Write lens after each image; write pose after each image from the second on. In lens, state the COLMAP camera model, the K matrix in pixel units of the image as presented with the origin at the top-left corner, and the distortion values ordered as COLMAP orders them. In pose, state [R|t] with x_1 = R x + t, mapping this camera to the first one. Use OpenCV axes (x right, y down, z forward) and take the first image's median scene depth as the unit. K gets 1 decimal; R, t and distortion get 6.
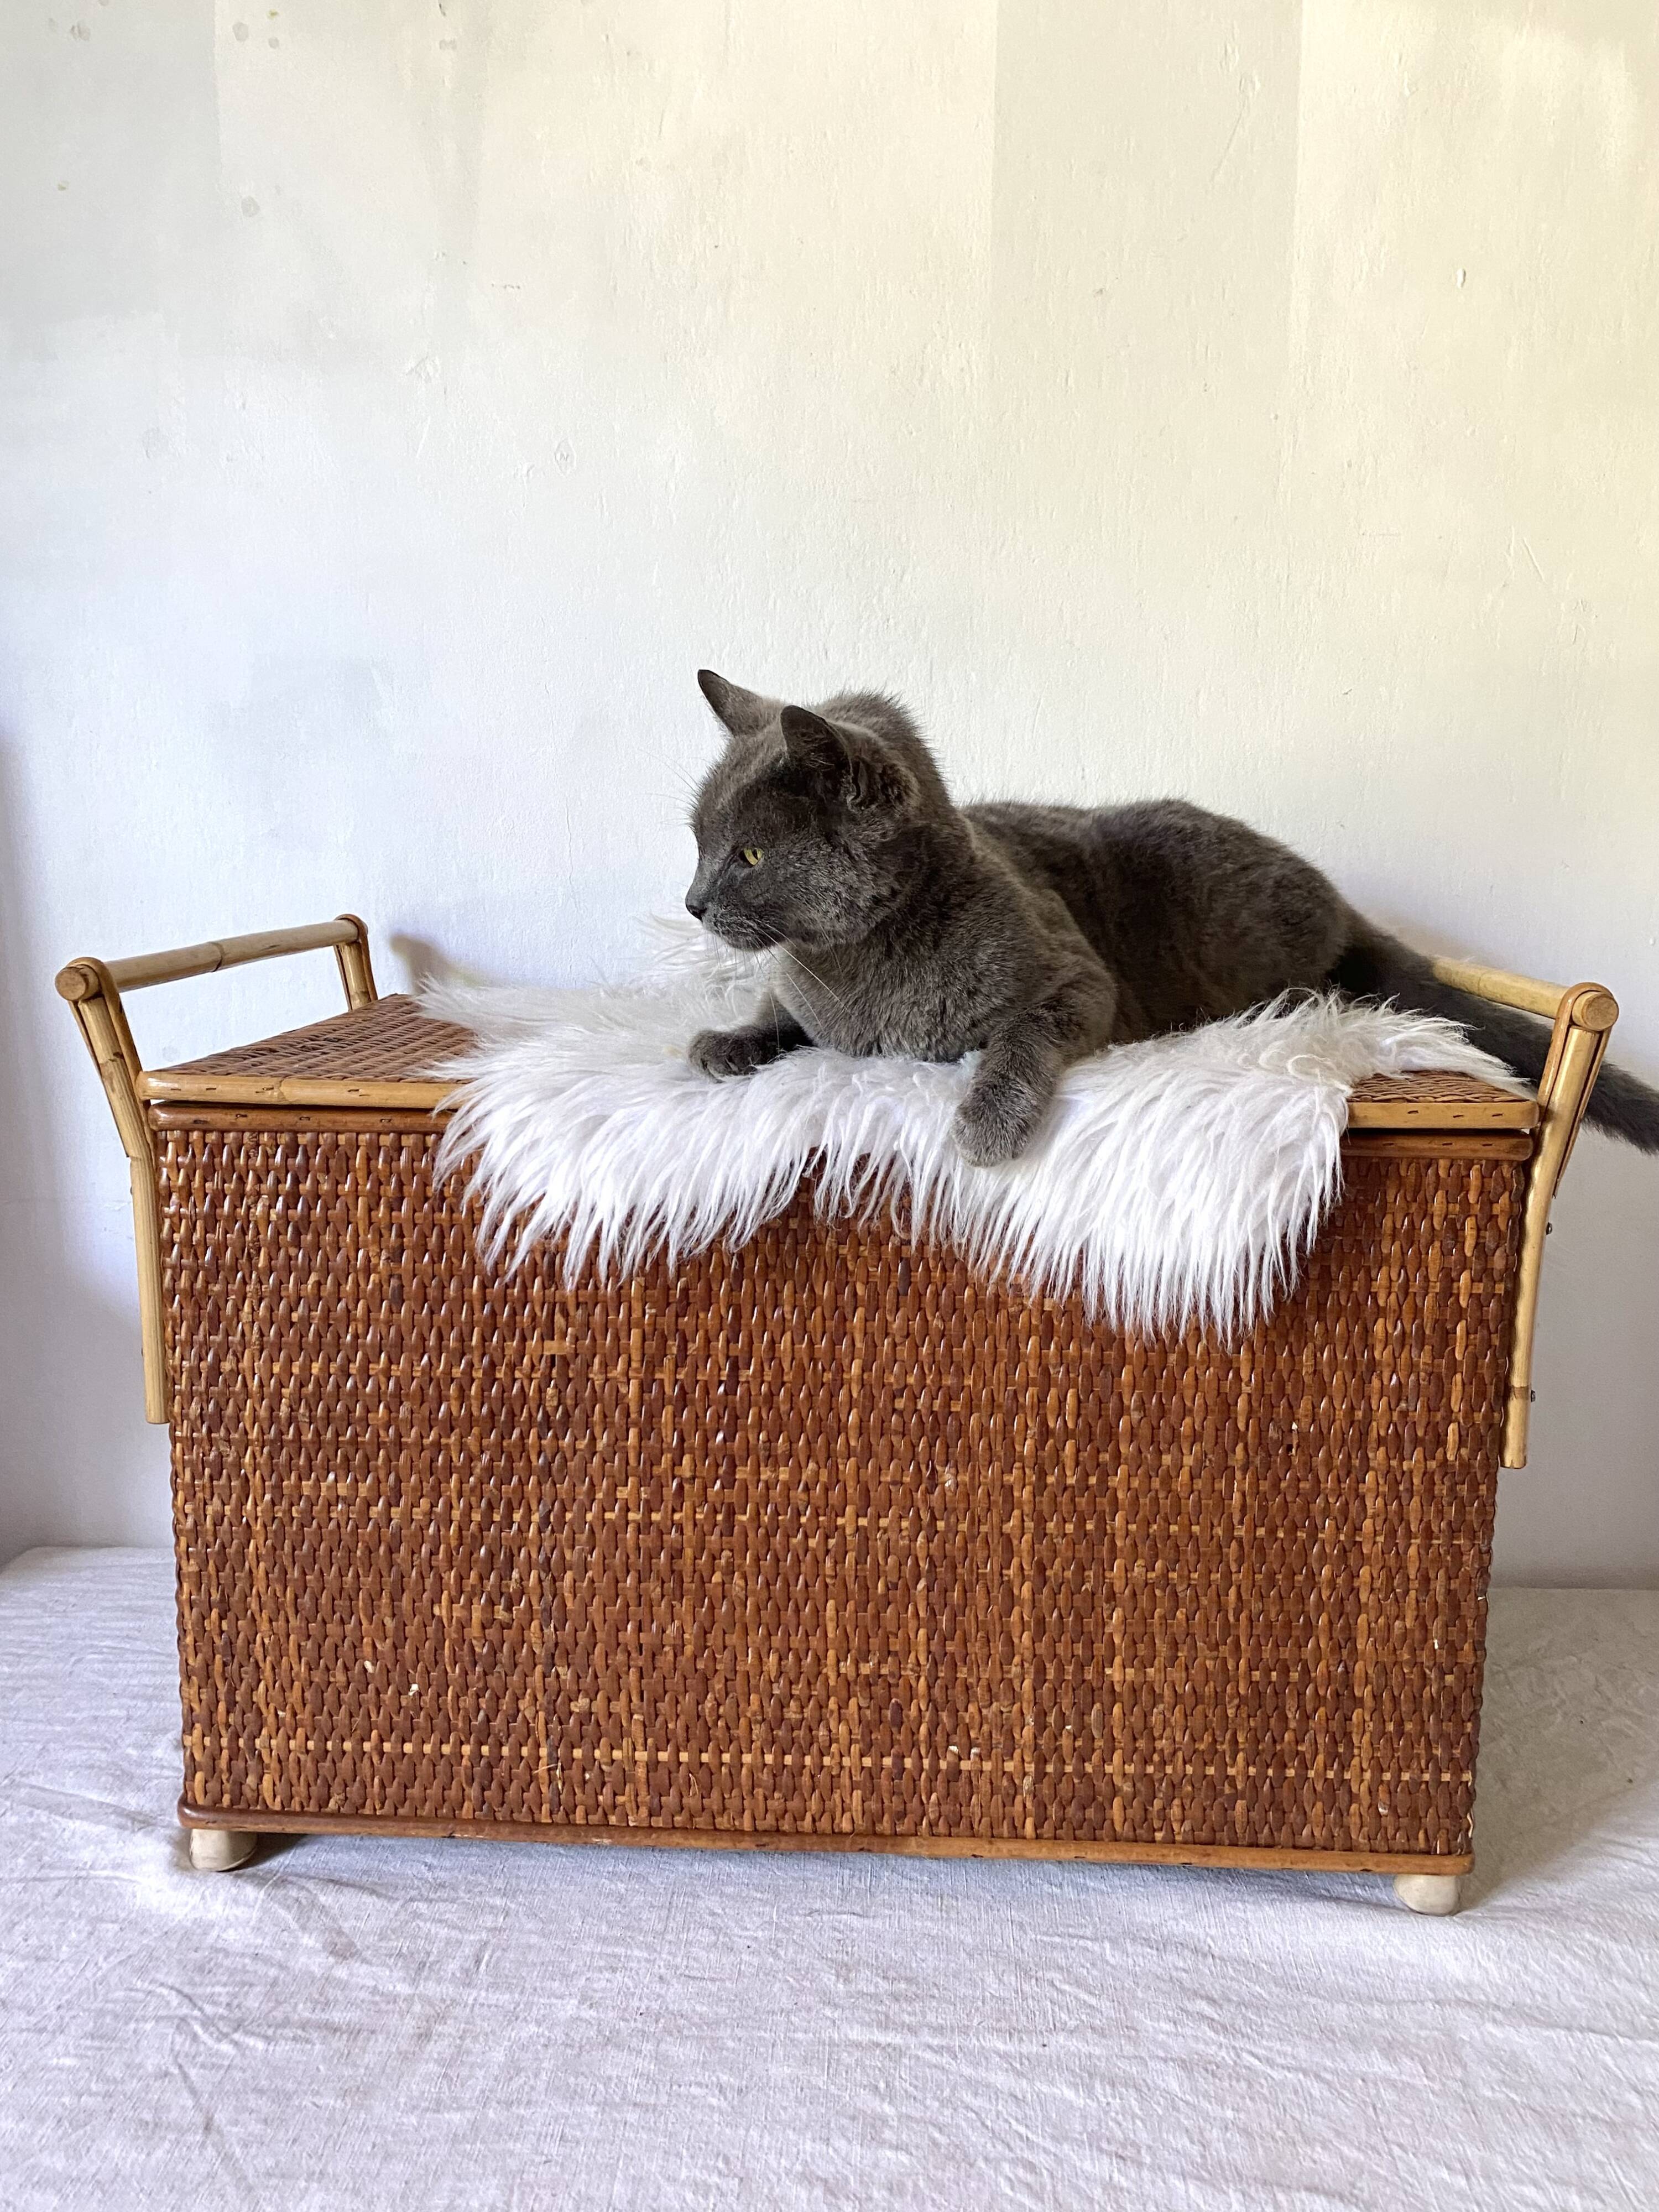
lens RADIAL K [[1763.4, 0, 843.1], [0, 1763.4, 1046.1], [0, 0, 1]] dist [-0.036453, 0.004393]
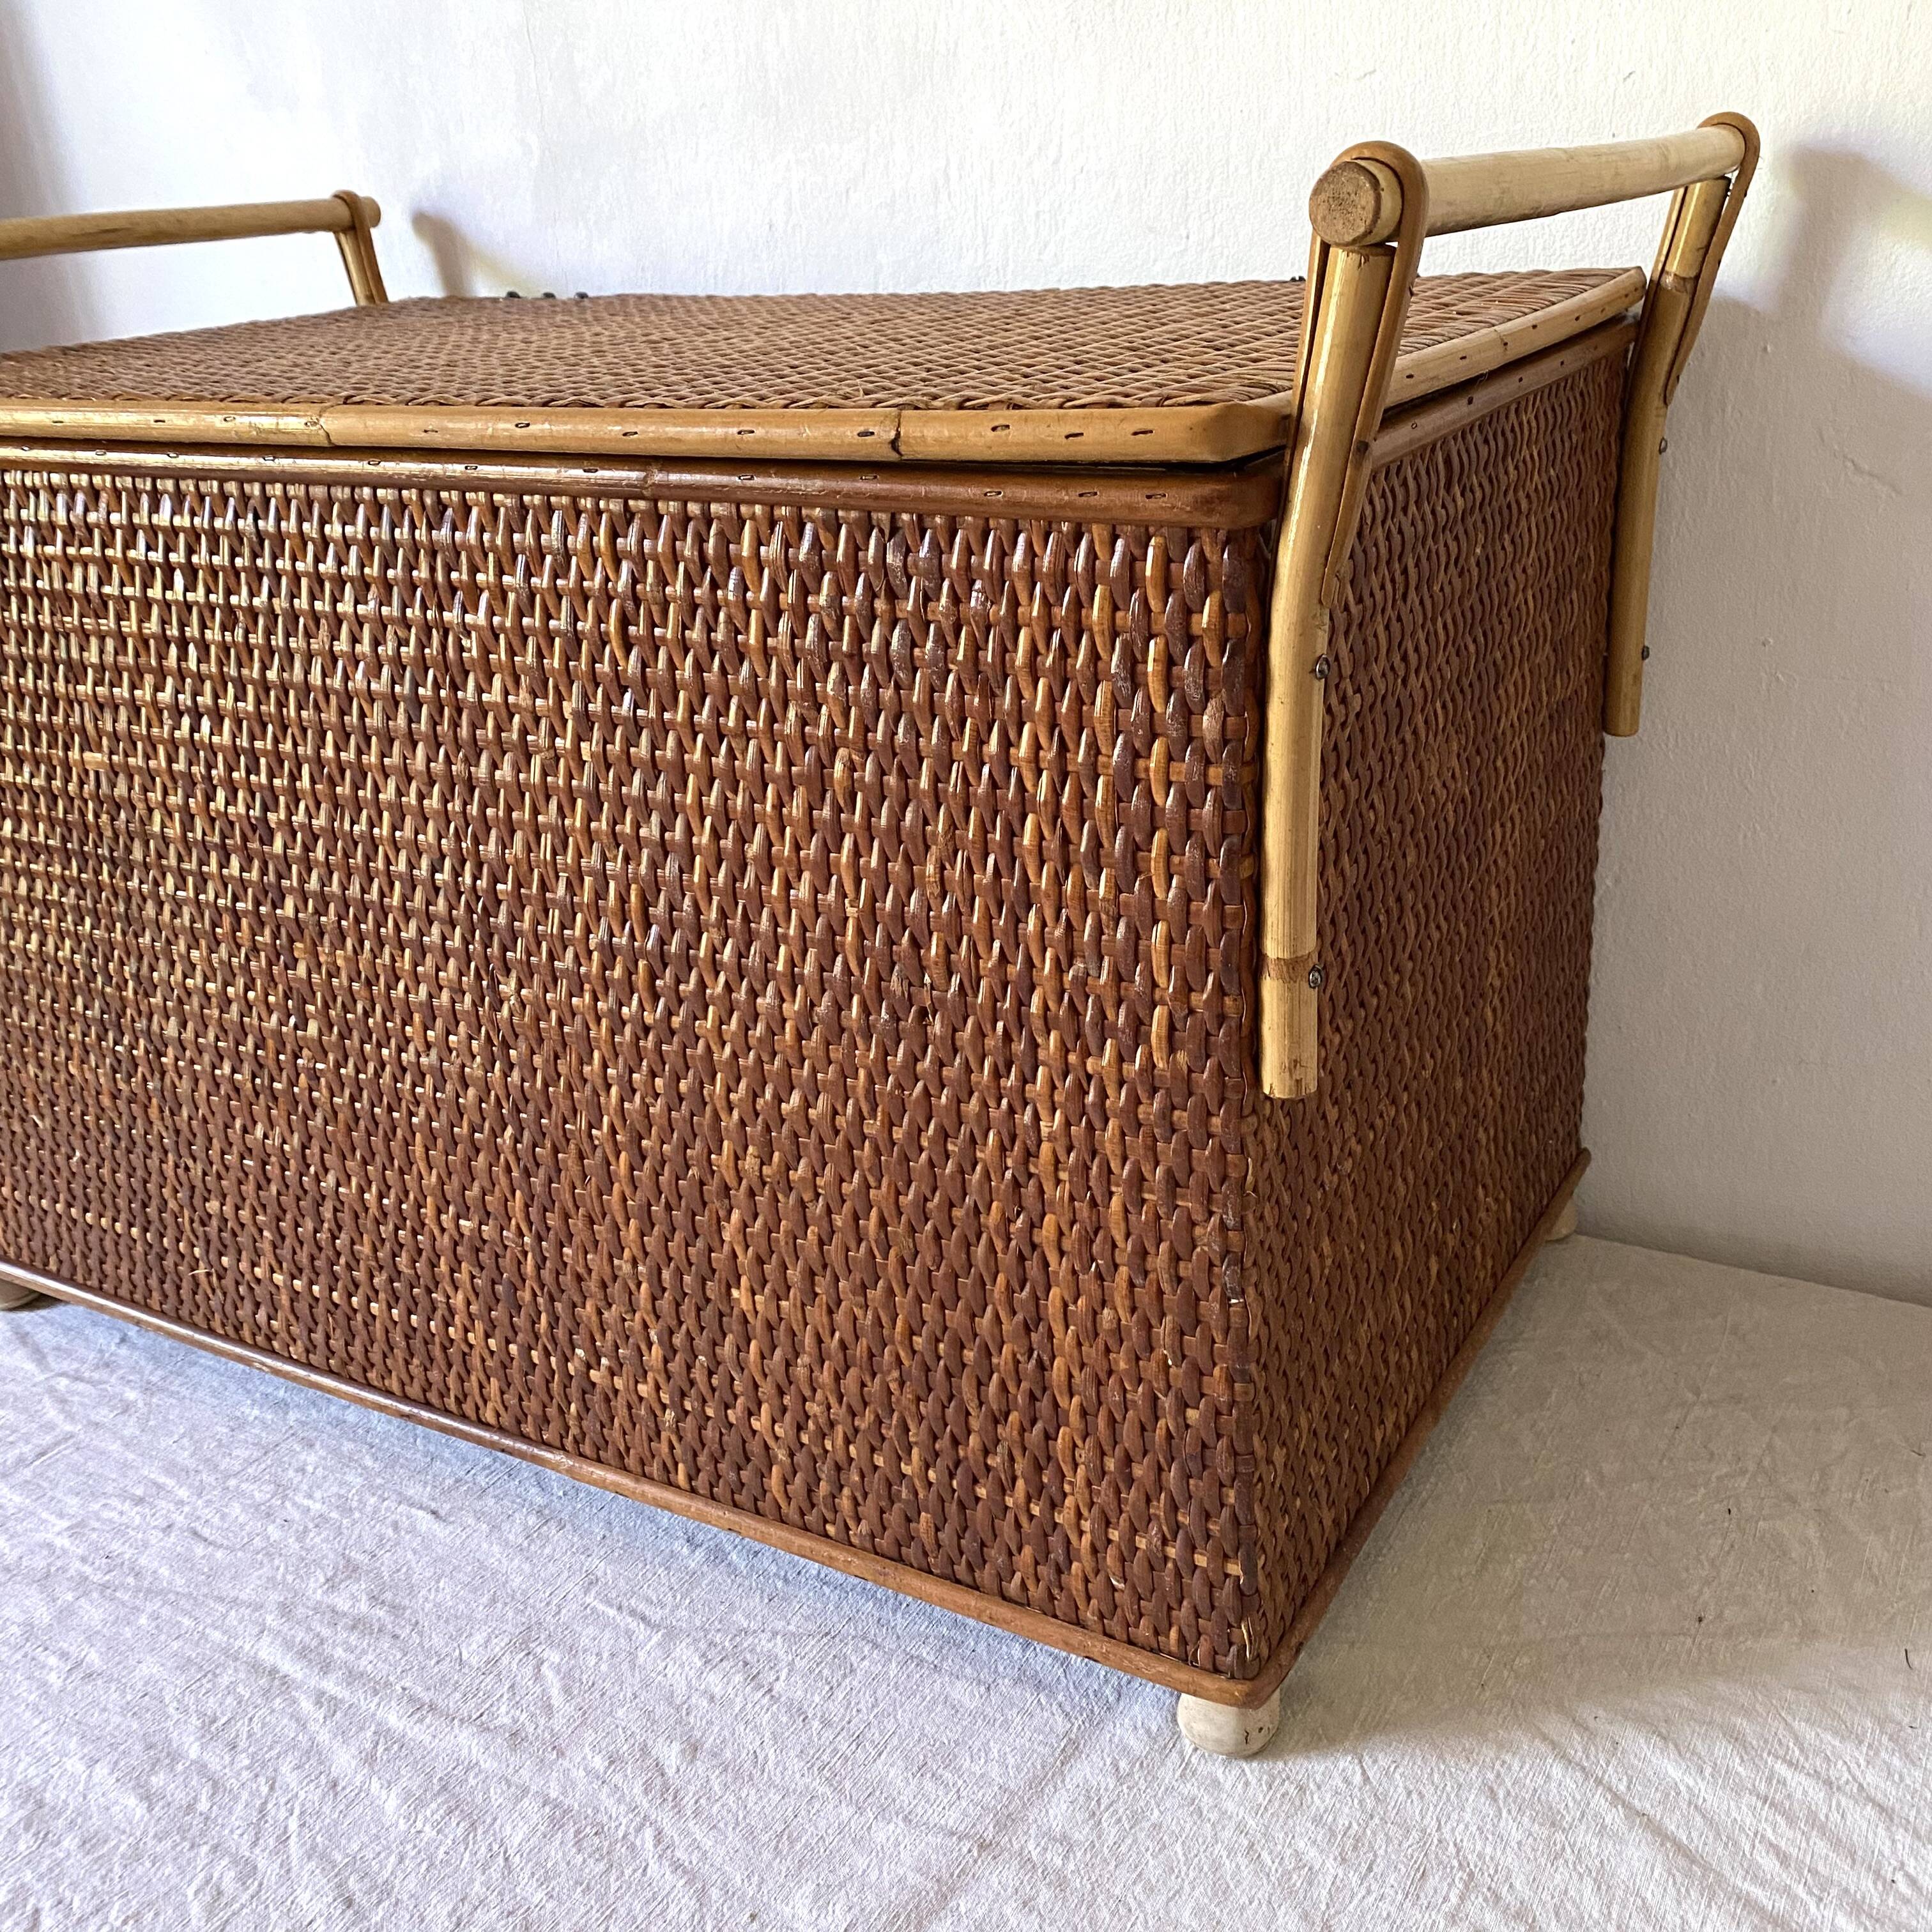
lens RADIAL K [[2064.8, 0, 980.8], [0, 2064.8, 972.9], [0, 0, 1]] dist [-0.035646, 0.000000]
pose [[0.879541, 0.116917, -0.461236, 0.591064], [0.013949, 0.962590, 0.270603, 0.024483], [0.475619, -0.244440, 0.845007, 0.407762]]
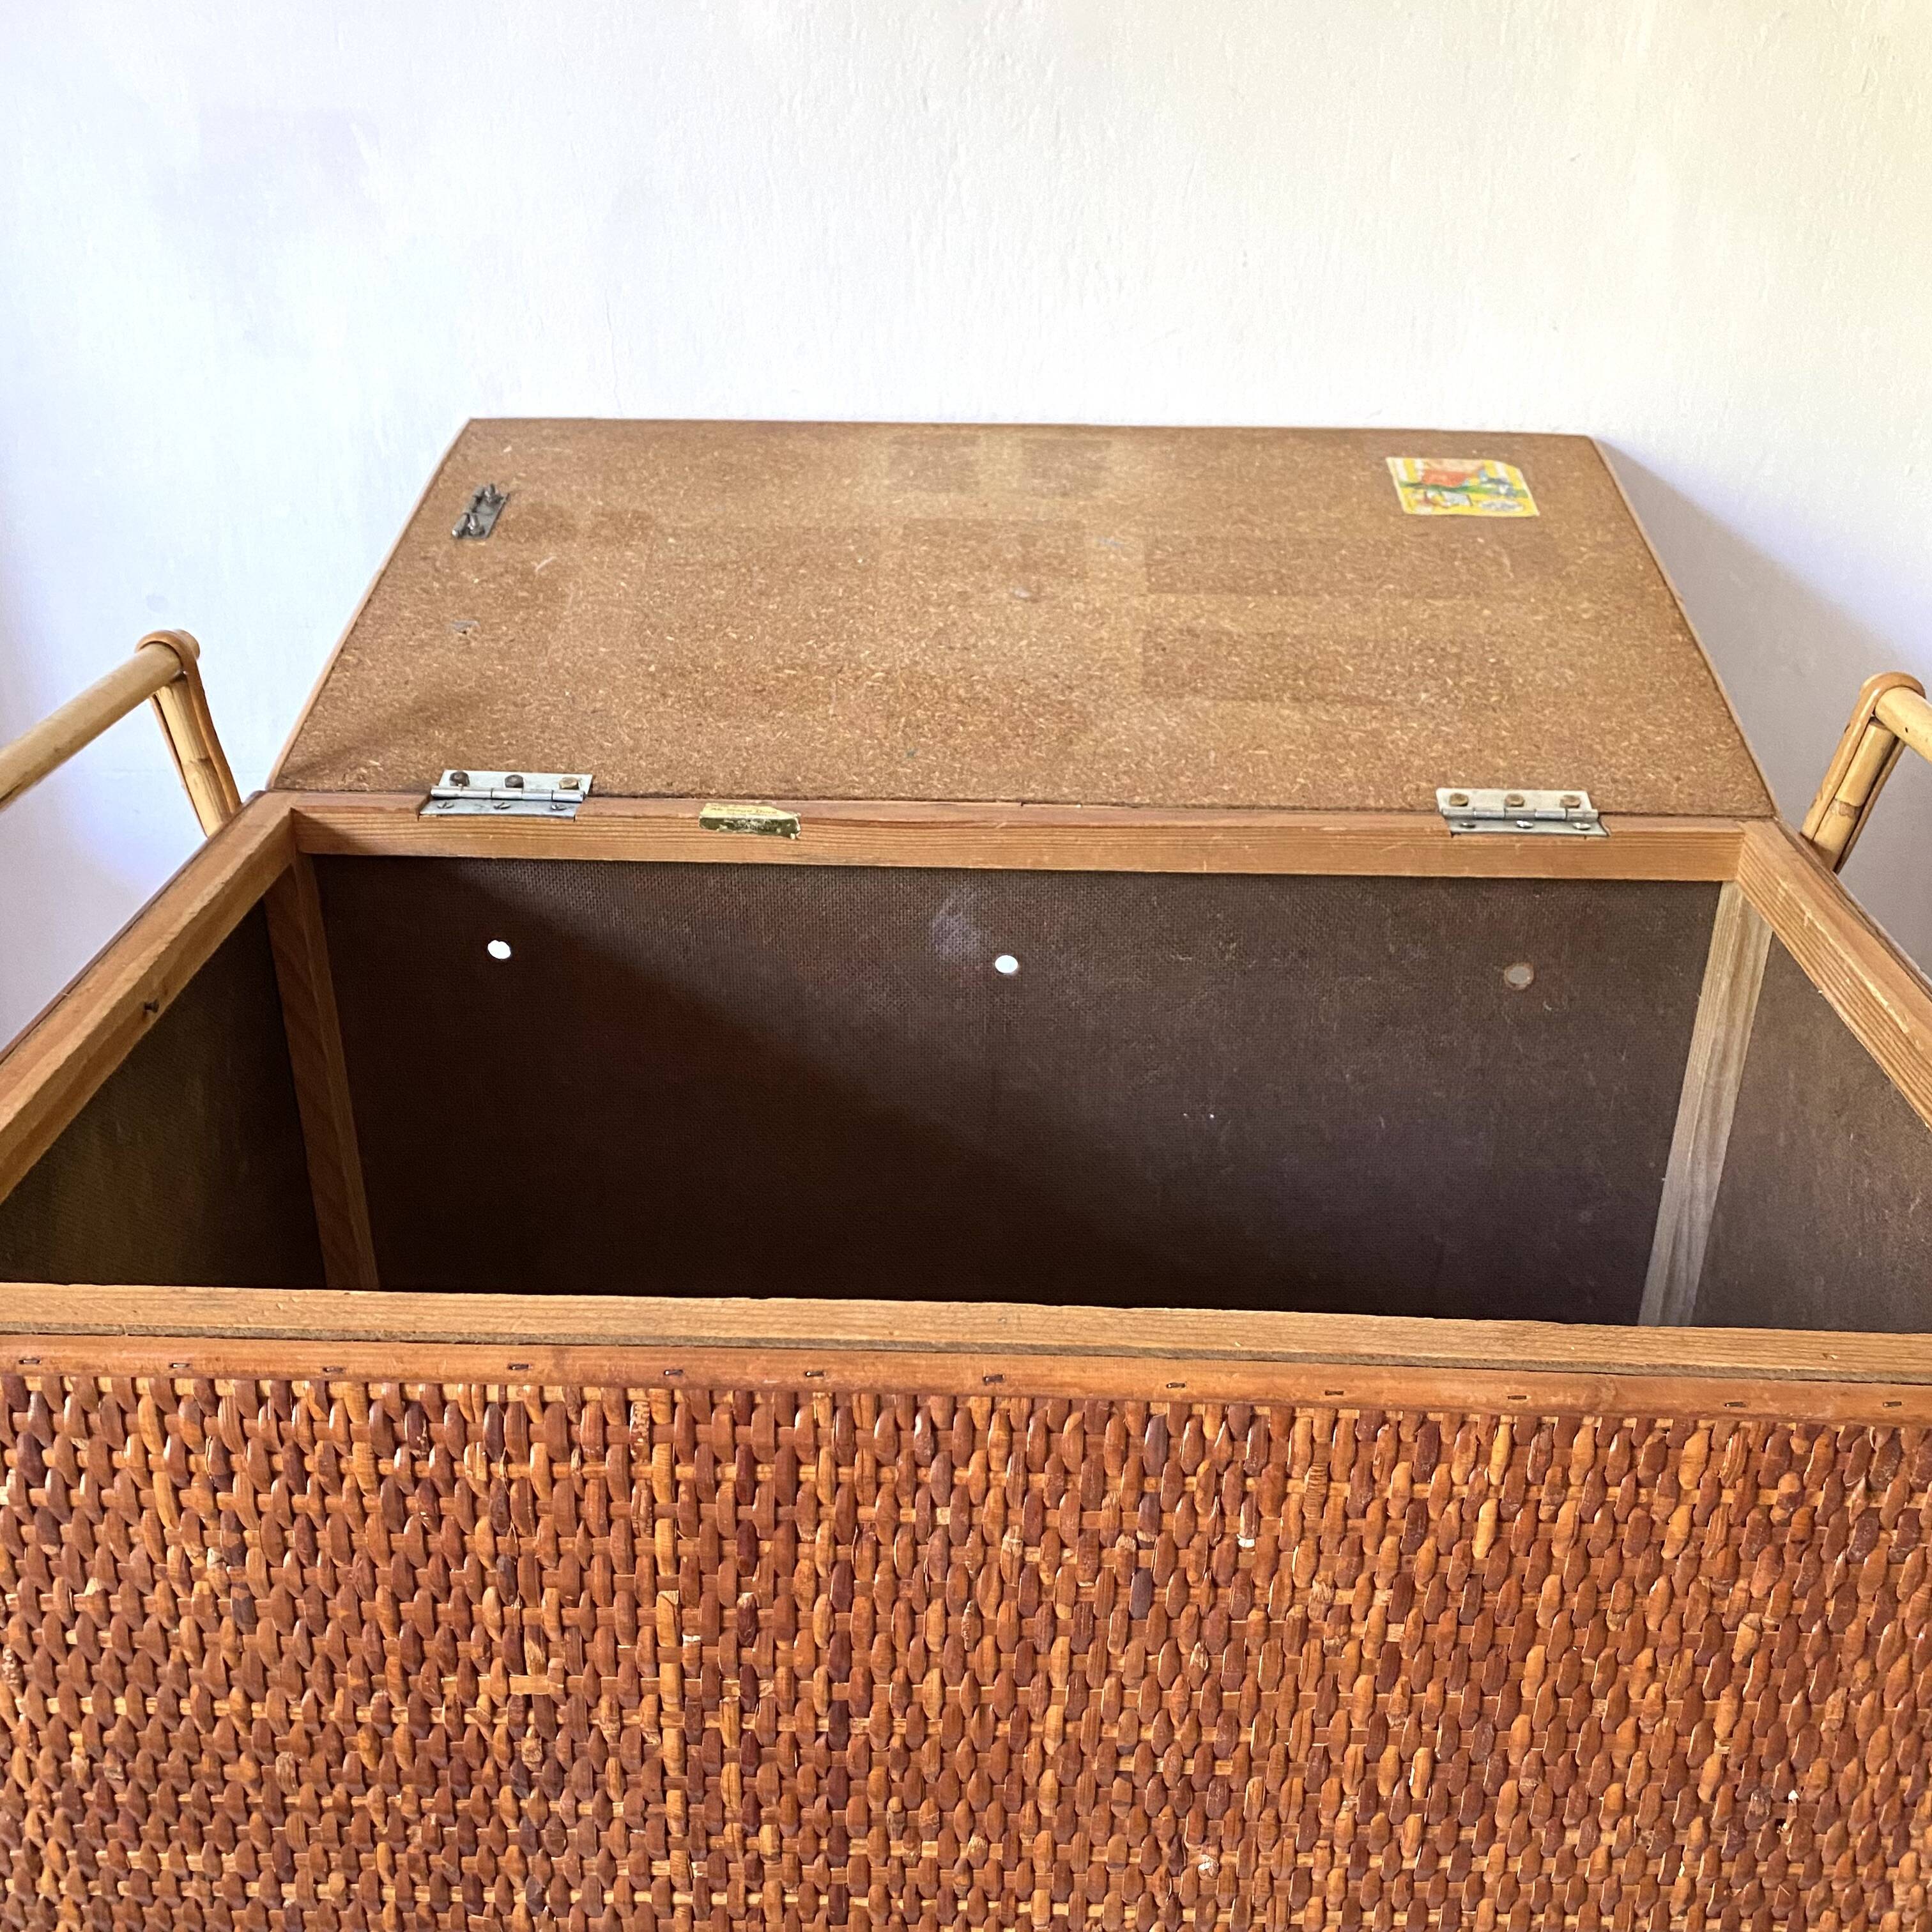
lens RADIAL K [[2064.8, 0, 975.0], [0, 2064.8, 990.2], [0, 0, 1]] dist [-0.035646, 0.000000]
pose [[0.999906, -0.008239, 0.010932, -0.023536], [0.004263, 0.946298, 0.323268, -0.258990], [-0.013008, -0.323191, 0.946244, 0.435252]]
